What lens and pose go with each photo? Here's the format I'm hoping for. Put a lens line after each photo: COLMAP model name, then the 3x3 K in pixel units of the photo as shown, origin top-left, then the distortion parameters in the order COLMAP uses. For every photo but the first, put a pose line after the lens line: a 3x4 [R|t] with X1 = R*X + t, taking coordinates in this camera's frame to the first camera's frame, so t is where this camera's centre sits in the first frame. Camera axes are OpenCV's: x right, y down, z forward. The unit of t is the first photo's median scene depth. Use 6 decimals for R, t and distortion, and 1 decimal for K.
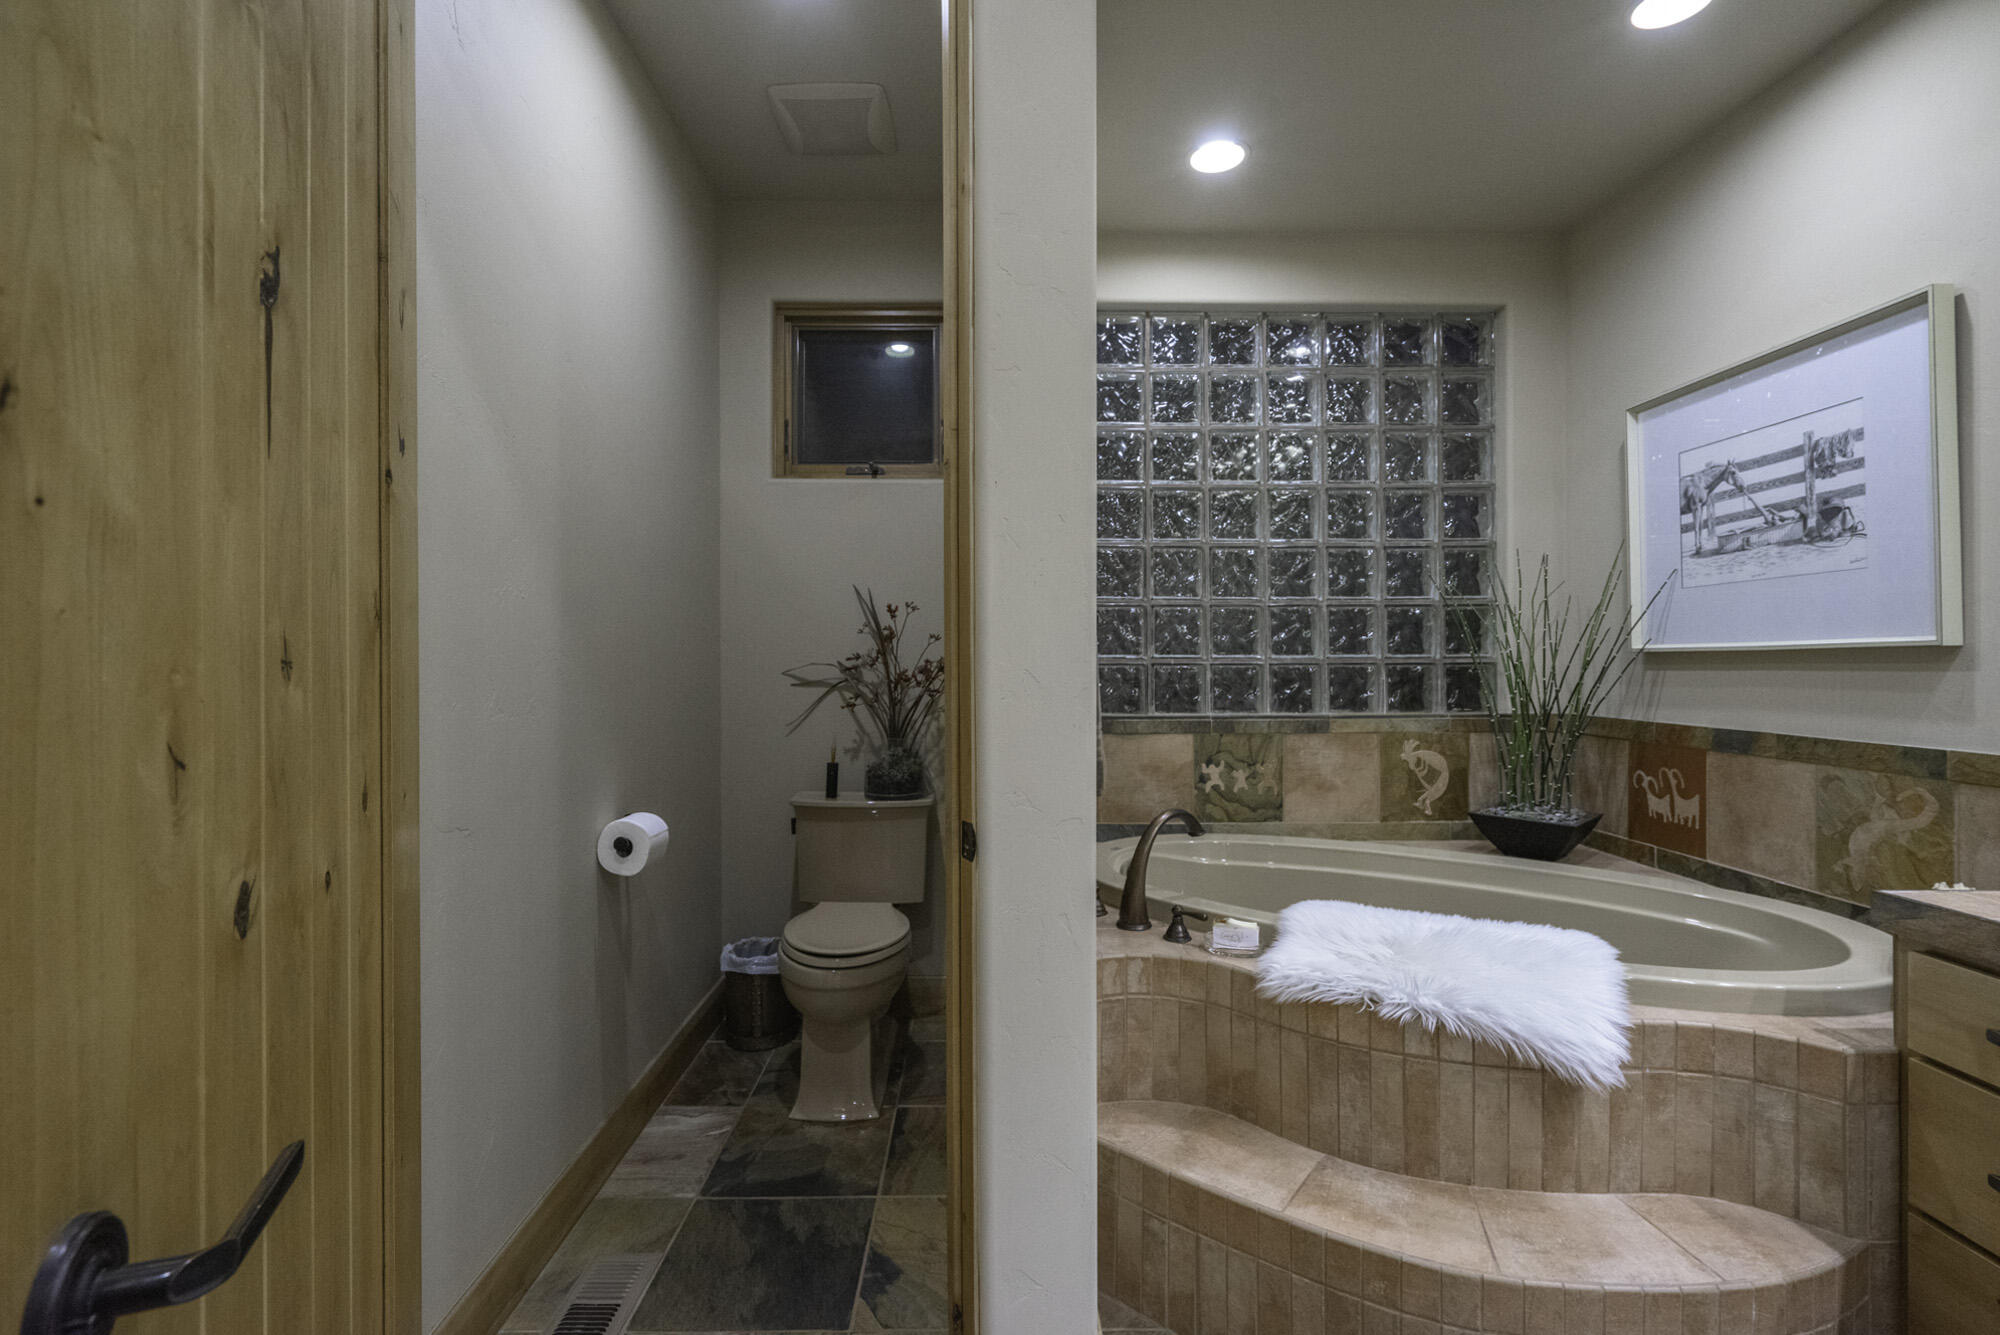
lens RADIAL K [[923.6, 0, 994.7], [0, 923.6, 644.7], [0, 0, 1]] dist [-0.001875, 0.000356]
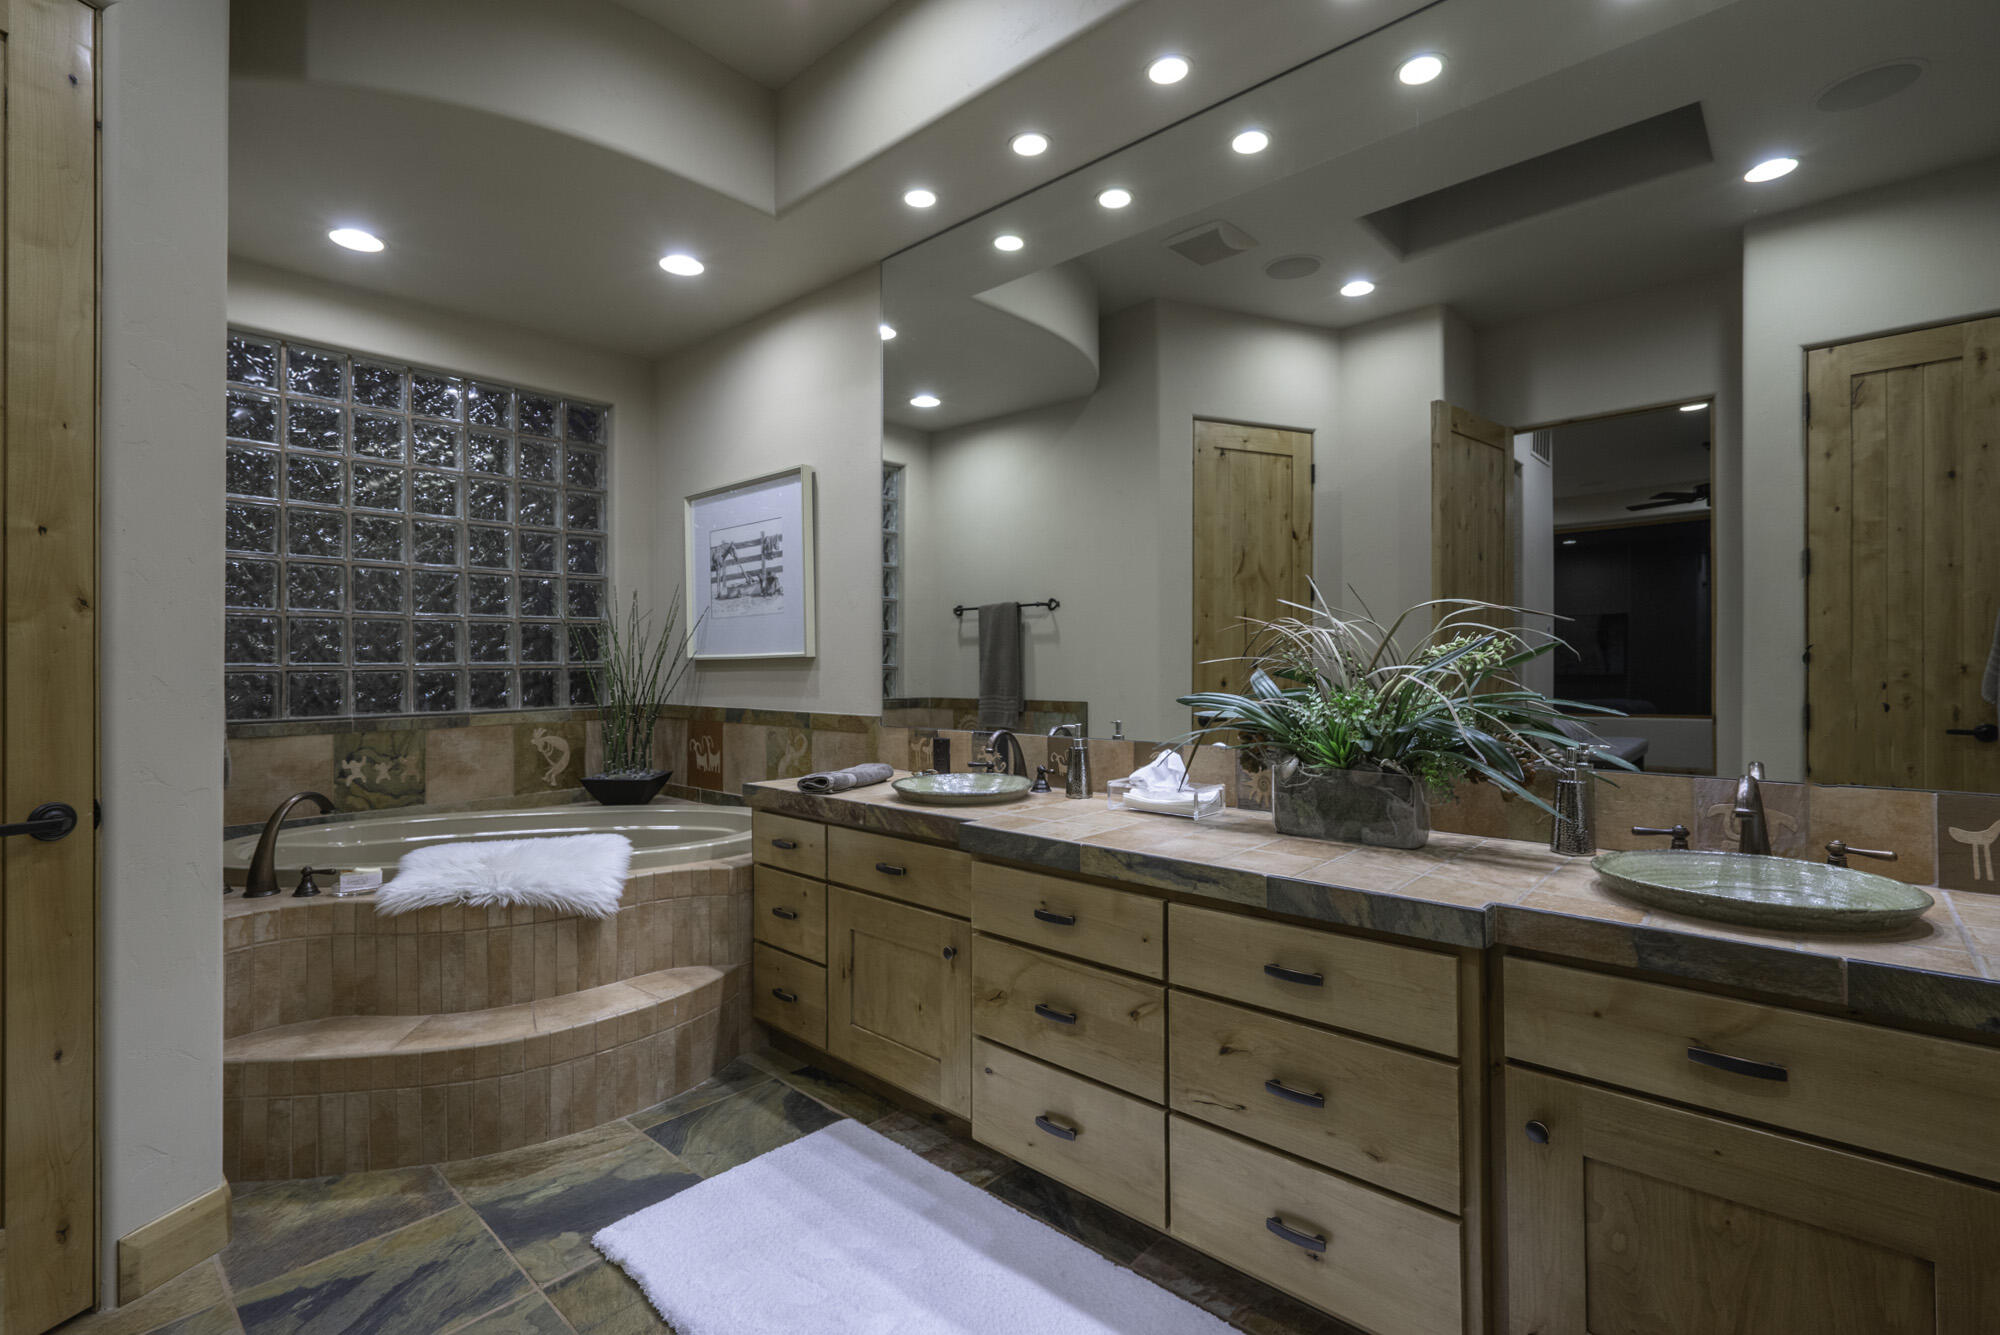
lens RADIAL K [[917.1, 0, 996.2], [0, 917.1, 653.6], [0, 0, 1]] dist [-0.000554, 0.000422]
pose [[0.683912, 0.003836, 0.729555, -0.046615], [-0.006025, 0.999982, 0.000390, -0.005415], [-0.729540, -0.004662, 0.683923, -0.355589]]
